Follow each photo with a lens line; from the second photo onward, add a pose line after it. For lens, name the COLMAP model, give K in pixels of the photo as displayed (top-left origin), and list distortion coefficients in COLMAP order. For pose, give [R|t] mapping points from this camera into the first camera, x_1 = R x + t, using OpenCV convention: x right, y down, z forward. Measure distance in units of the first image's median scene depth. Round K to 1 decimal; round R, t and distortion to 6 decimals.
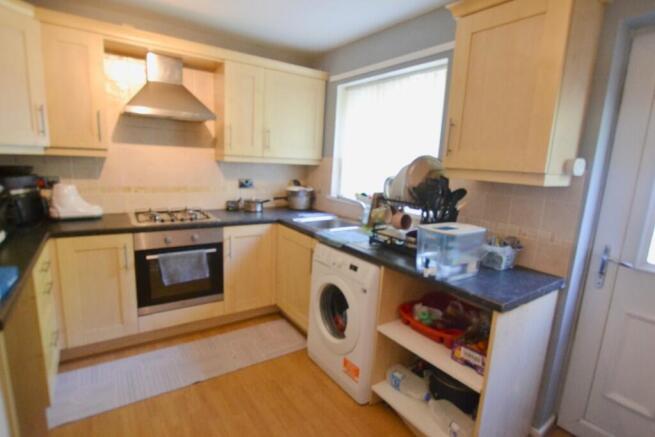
lens RADIAL K [[331.8, 0, 328.8], [0, 331.8, 219.0], [0, 0, 1]] dist [-0.029529, -0.003530]
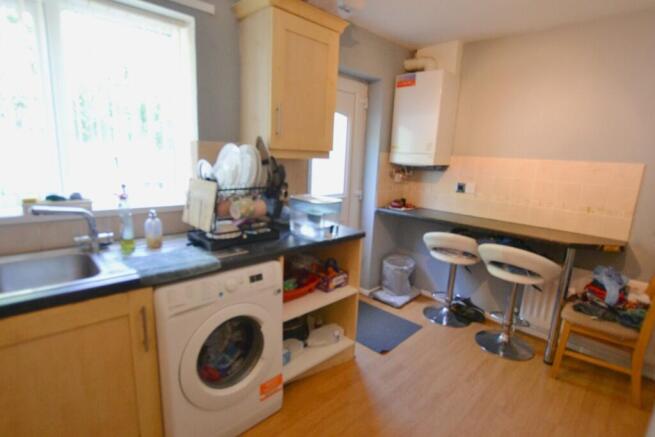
lens RADIAL K [[331.8, 0, 328.1], [0, 331.8, 222.5], [0, 0, 1]] dist [-0.029529, -0.003530]
pose [[-0.163021, -0.253189, 0.953582, -0.516001], [0.123807, 0.953622, 0.274365, -0.136298], [-0.978824, 0.162787, -0.124114, 0.675487]]
